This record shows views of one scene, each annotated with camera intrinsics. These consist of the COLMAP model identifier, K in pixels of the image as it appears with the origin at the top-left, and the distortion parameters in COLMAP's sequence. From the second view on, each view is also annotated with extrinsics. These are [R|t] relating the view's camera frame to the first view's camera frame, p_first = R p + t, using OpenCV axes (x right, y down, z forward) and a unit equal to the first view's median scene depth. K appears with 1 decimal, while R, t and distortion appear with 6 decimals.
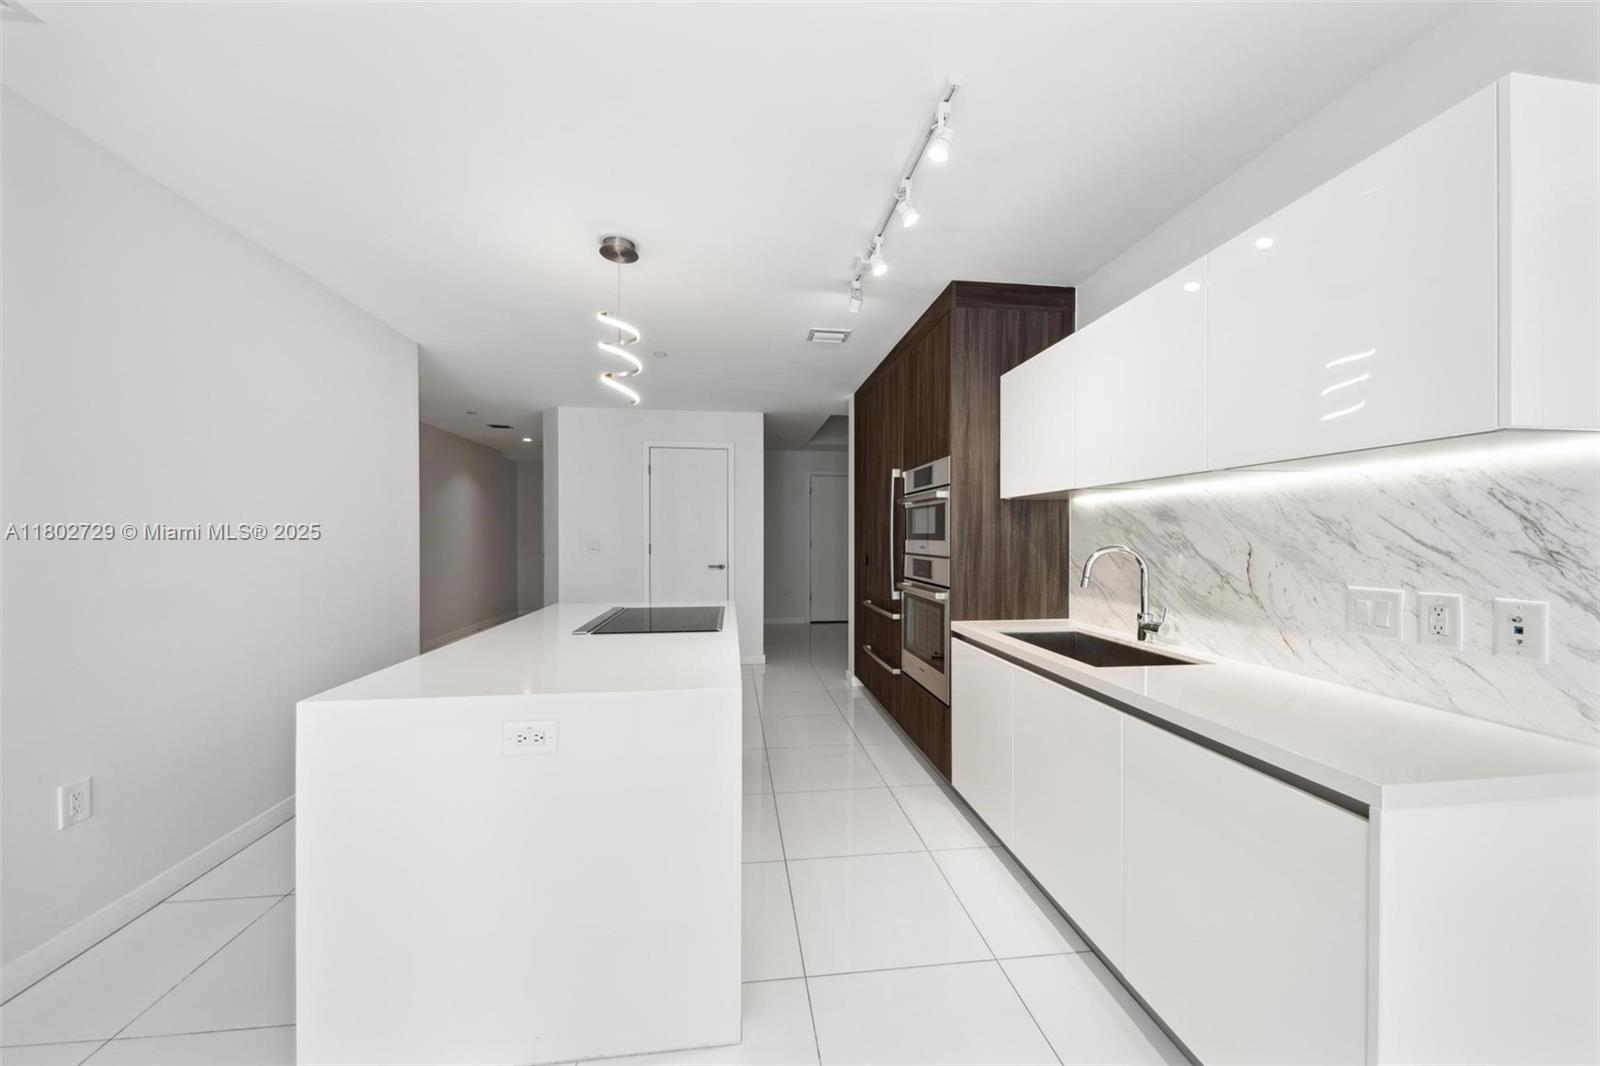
lens RADIAL K [[561.1, 0, 795.5], [0, 561.1, 545.3], [0, 0, 1]] dist [0.015697, -0.005570]
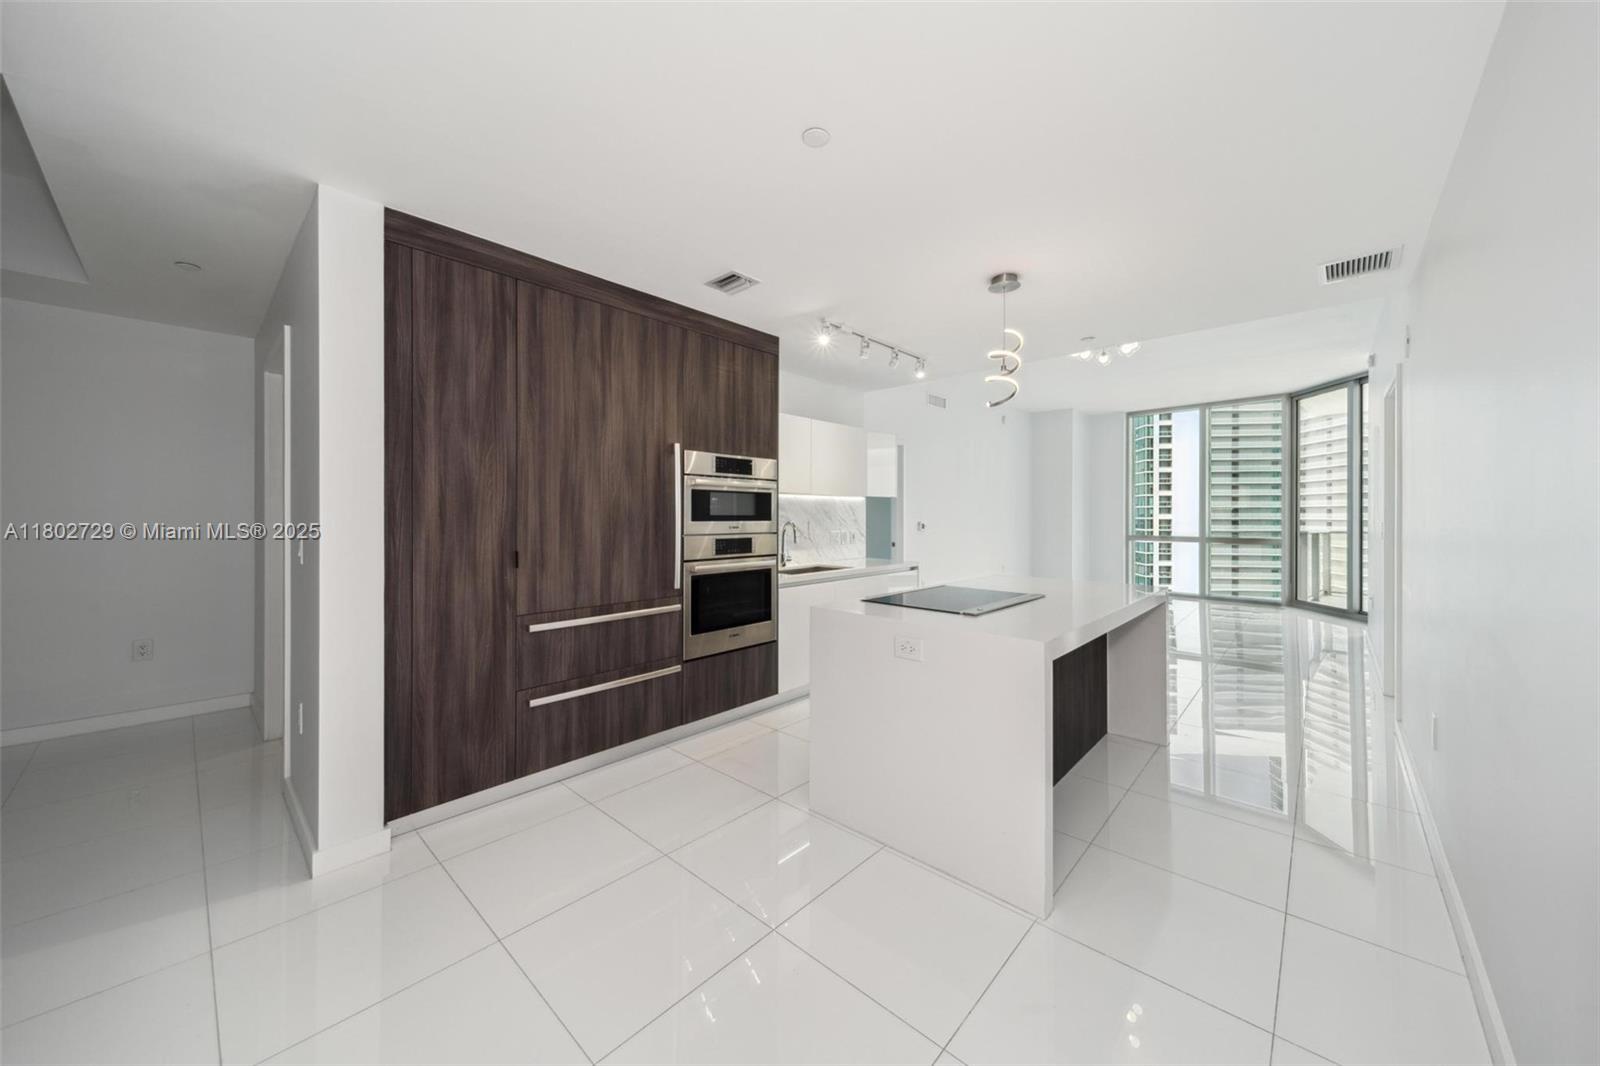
lens RADIAL K [[561.1, 0, 811.7], [0, 561.1, 511.9], [0, 0, 1]] dist [0.015697, -0.005570]
pose [[-0.650316, -0.001968, 0.759661, -0.846181], [0.006811, 0.999941, 0.008421, -0.041522], [-0.759633, 0.010650, -0.650265, 1.856719]]
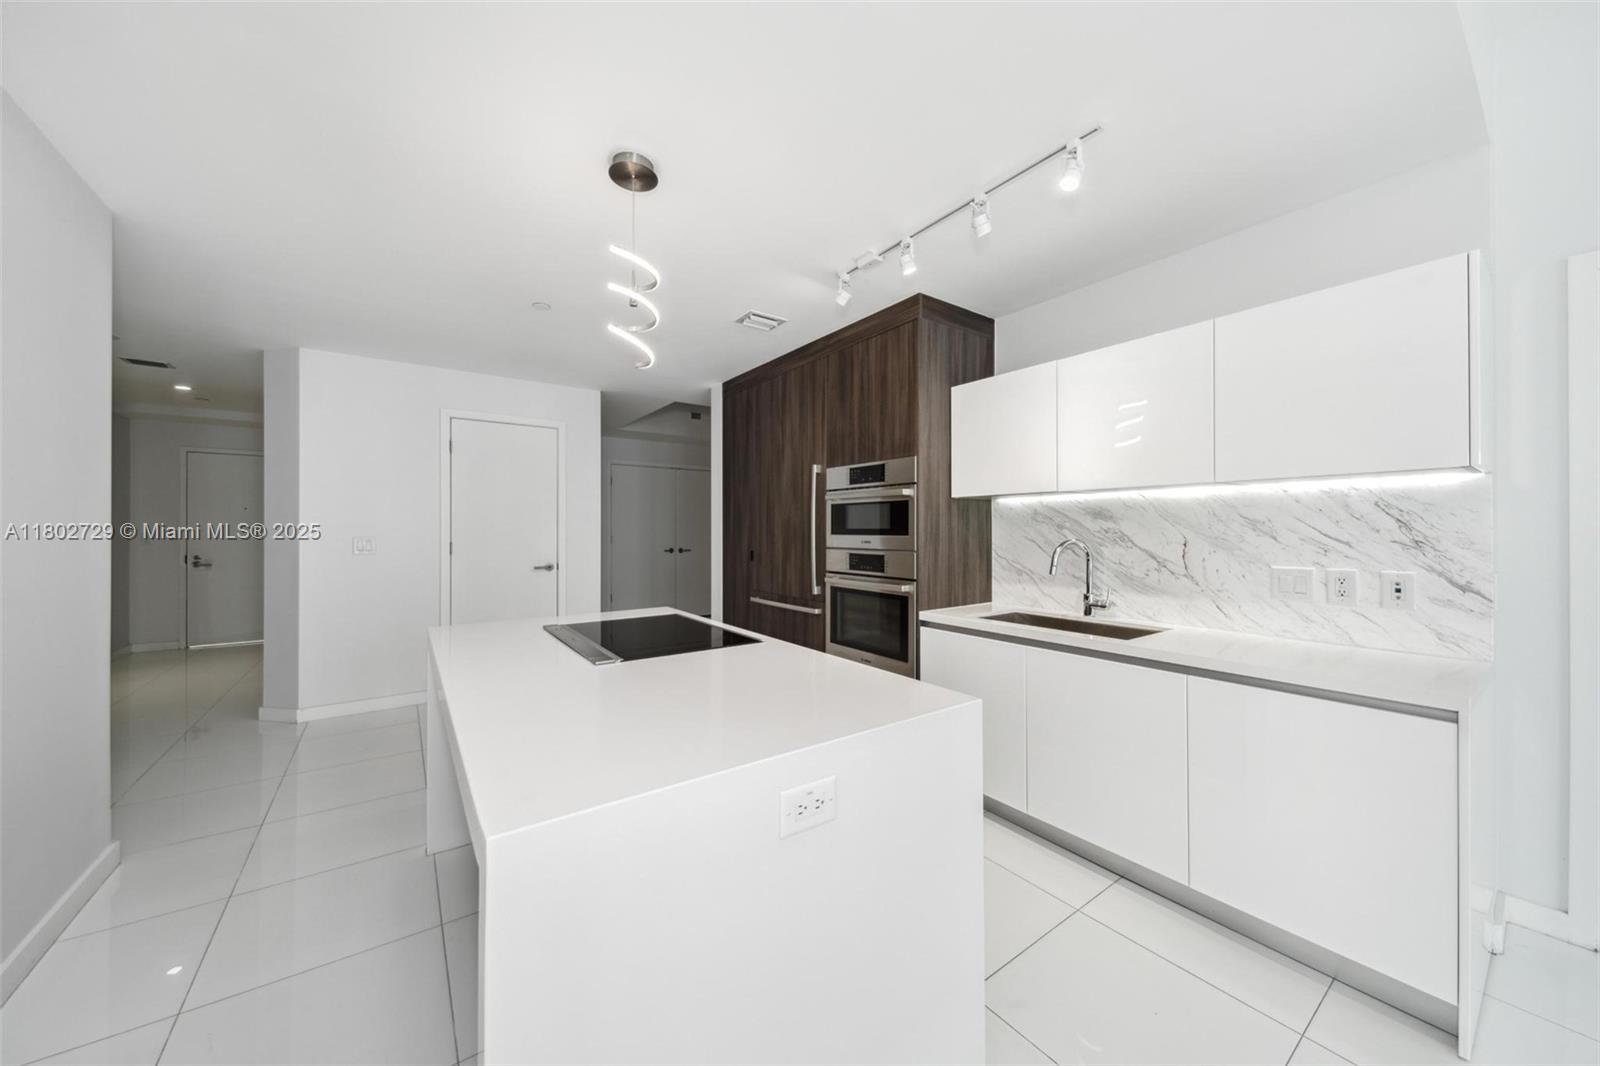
lens RADIAL K [[561.1, 0, 793.4], [0, 561.1, 528.8], [0, 0, 1]] dist [0.015697, -0.005570]
pose [[0.879550, -0.000009, 0.475807, -0.439581], [0.008729, 0.999832, -0.016118, -0.005940], [-0.475727, 0.018330, 0.879402, 0.180100]]
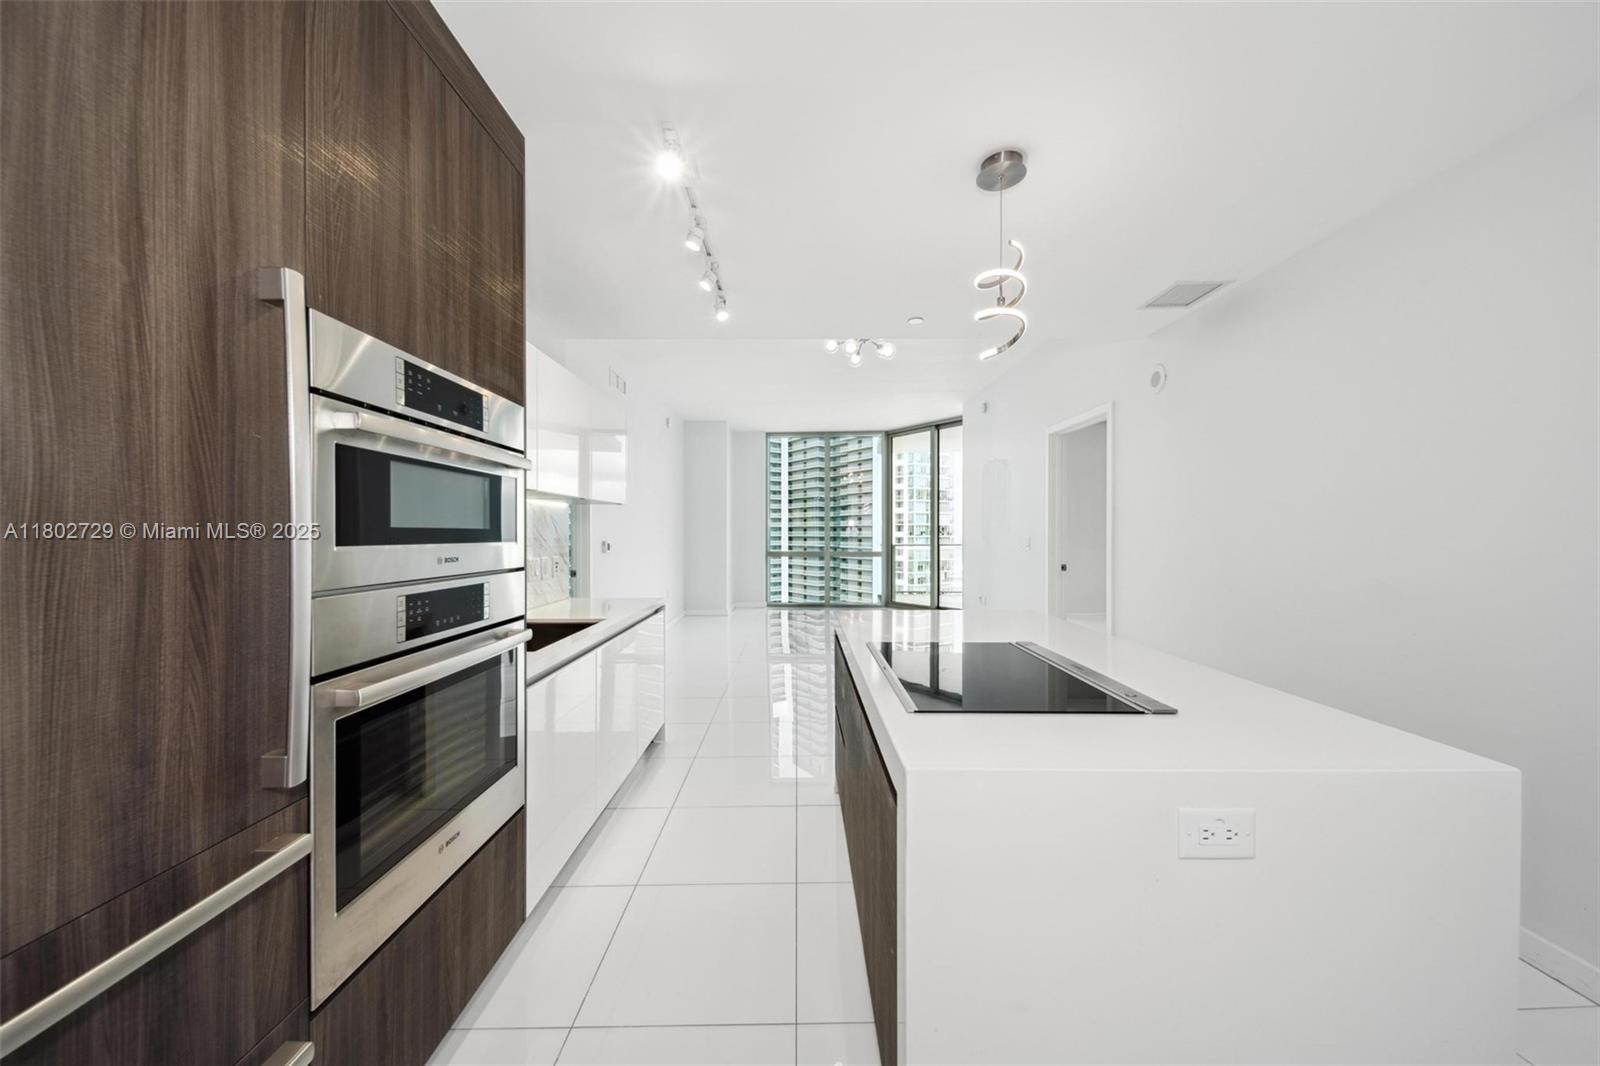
lens RADIAL K [[561.1, 0, 814.4], [0, 561.1, 531.7], [0, 0, 1]] dist [0.015697, -0.005570]
pose [[-0.992739, -0.001933, 0.120274, -0.122442], [-0.000290, 0.999906, 0.013680, -0.027661], [-0.120289, 0.013545, -0.992647, 1.605621]]
